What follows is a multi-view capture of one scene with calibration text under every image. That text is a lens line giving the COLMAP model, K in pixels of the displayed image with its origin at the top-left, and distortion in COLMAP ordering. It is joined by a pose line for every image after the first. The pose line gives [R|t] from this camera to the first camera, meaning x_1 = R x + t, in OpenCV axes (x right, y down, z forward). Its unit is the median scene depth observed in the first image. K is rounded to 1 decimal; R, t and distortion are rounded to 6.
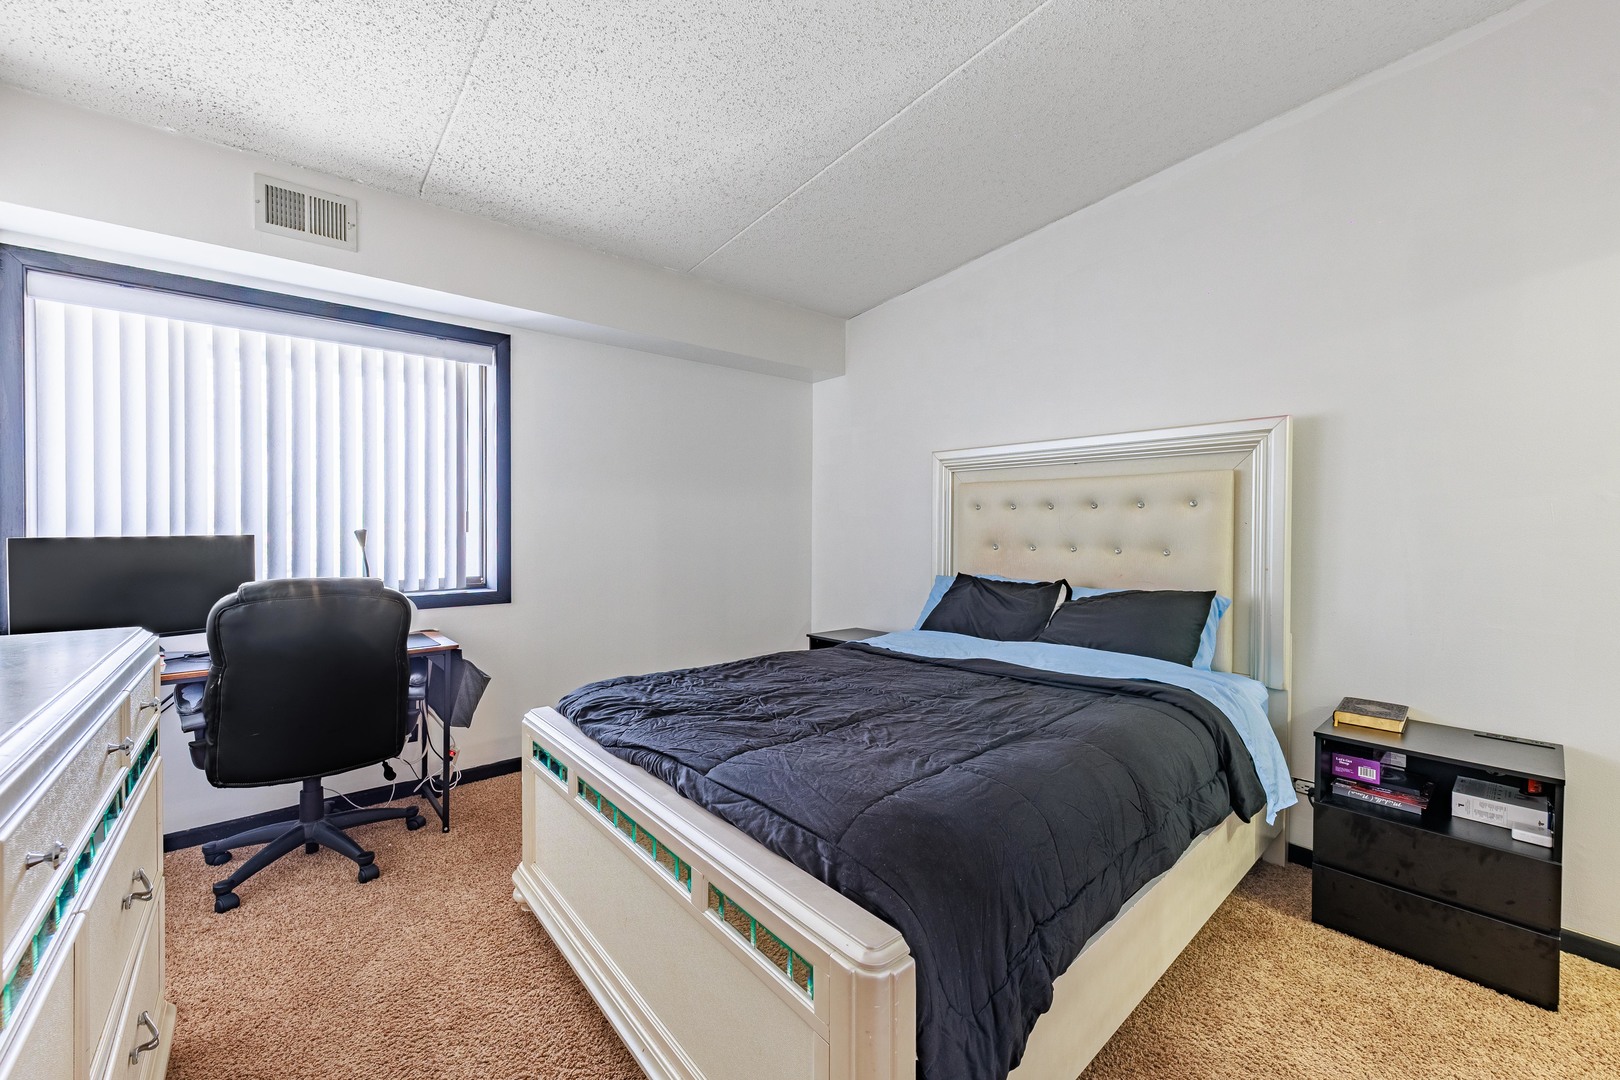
lens RADIAL K [[658.2, 0, 813.1], [0, 658.2, 534.4], [0, 0, 1]] dist [0.015973, -0.004541]
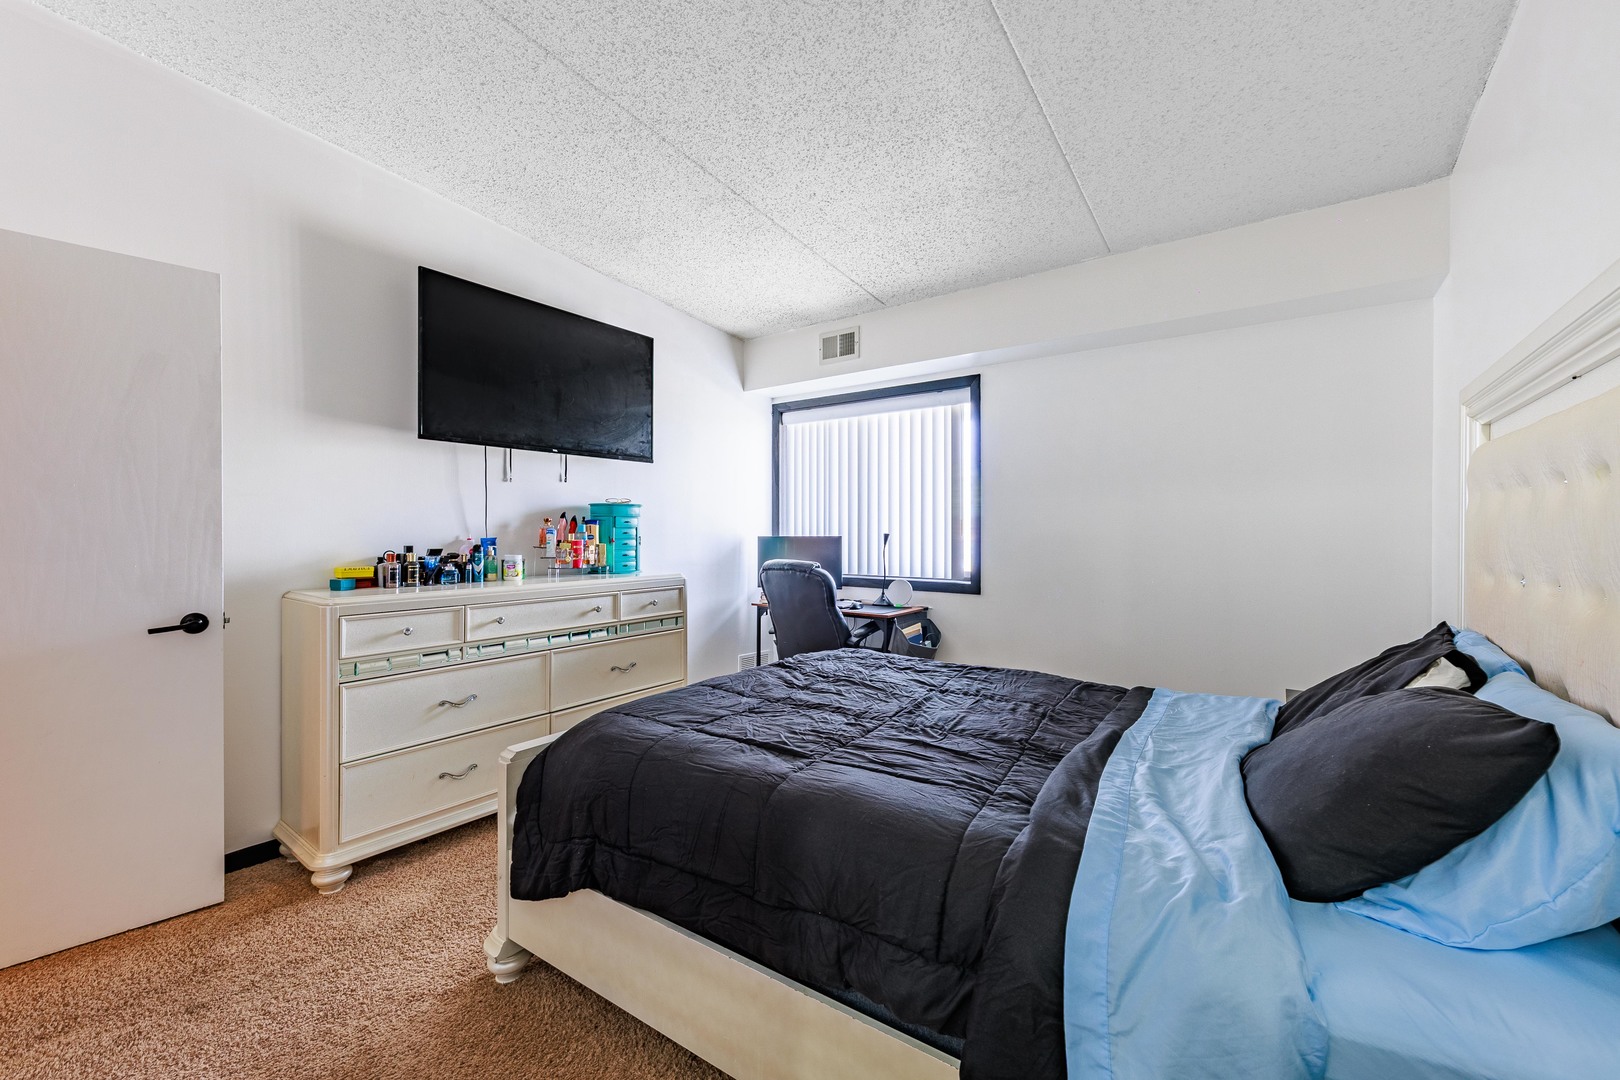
lens RADIAL K [[658.2, 0, 814.9], [0, 658.2, 534.2], [0, 0, 1]] dist [0.015973, -0.004541]
pose [[0.217802, 0.000212, -0.975993, 0.840949], [-0.015895, 0.999868, -0.003330, 0.002213], [0.975864, 0.016239, 0.217776, 0.572947]]
